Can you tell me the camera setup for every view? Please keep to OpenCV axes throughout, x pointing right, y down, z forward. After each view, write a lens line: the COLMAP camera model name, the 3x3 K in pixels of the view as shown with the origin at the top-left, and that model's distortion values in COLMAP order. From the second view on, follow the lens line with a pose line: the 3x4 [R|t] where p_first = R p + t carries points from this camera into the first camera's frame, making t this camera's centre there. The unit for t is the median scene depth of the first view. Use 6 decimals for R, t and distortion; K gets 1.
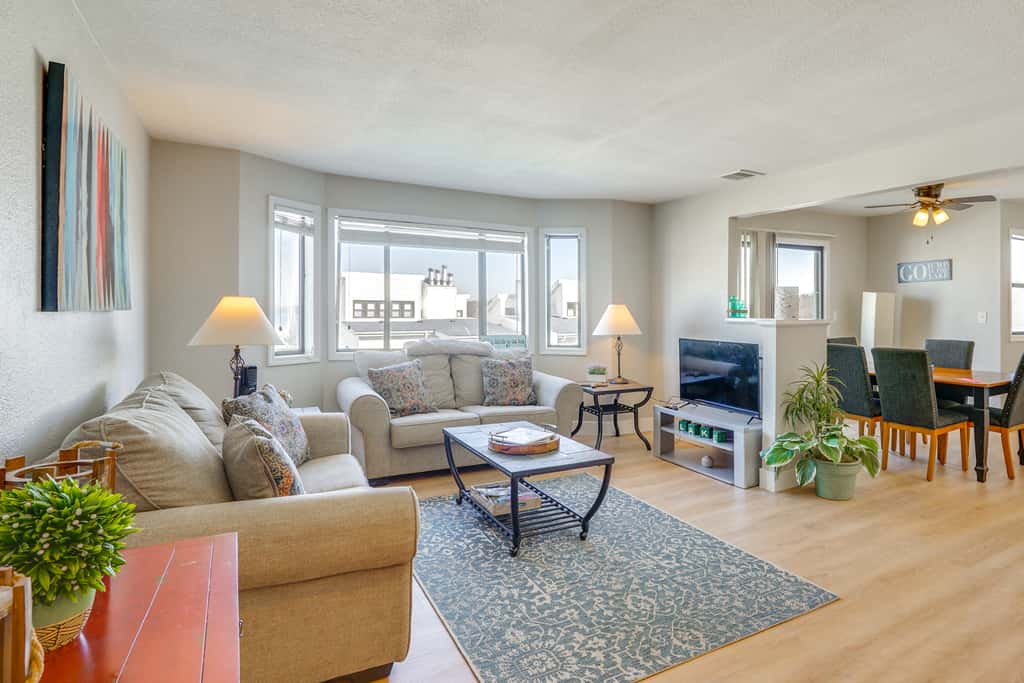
lens RADIAL K [[577.4, 0, 590.4], [0, 577.4, 299.9], [0, 0, 1]] dist [-0.025210, -0.000317]
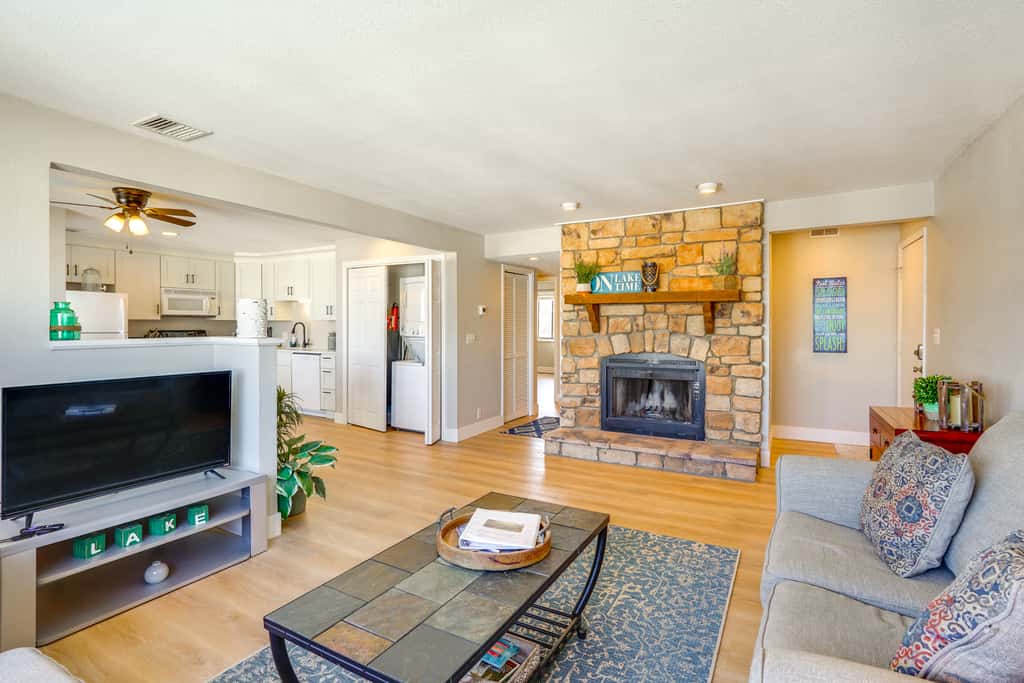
lens RADIAL K [[483.1, 0, 518.4], [0, 483.1, 334.3], [0, 0, 1]] dist [-0.018170, -0.000475]
pose [[-0.497701, -0.018841, 0.867144, -0.672037], [-0.016002, 0.999793, 0.012539, 0.018950], [-0.867201, -0.007636, -0.497899, 1.439921]]
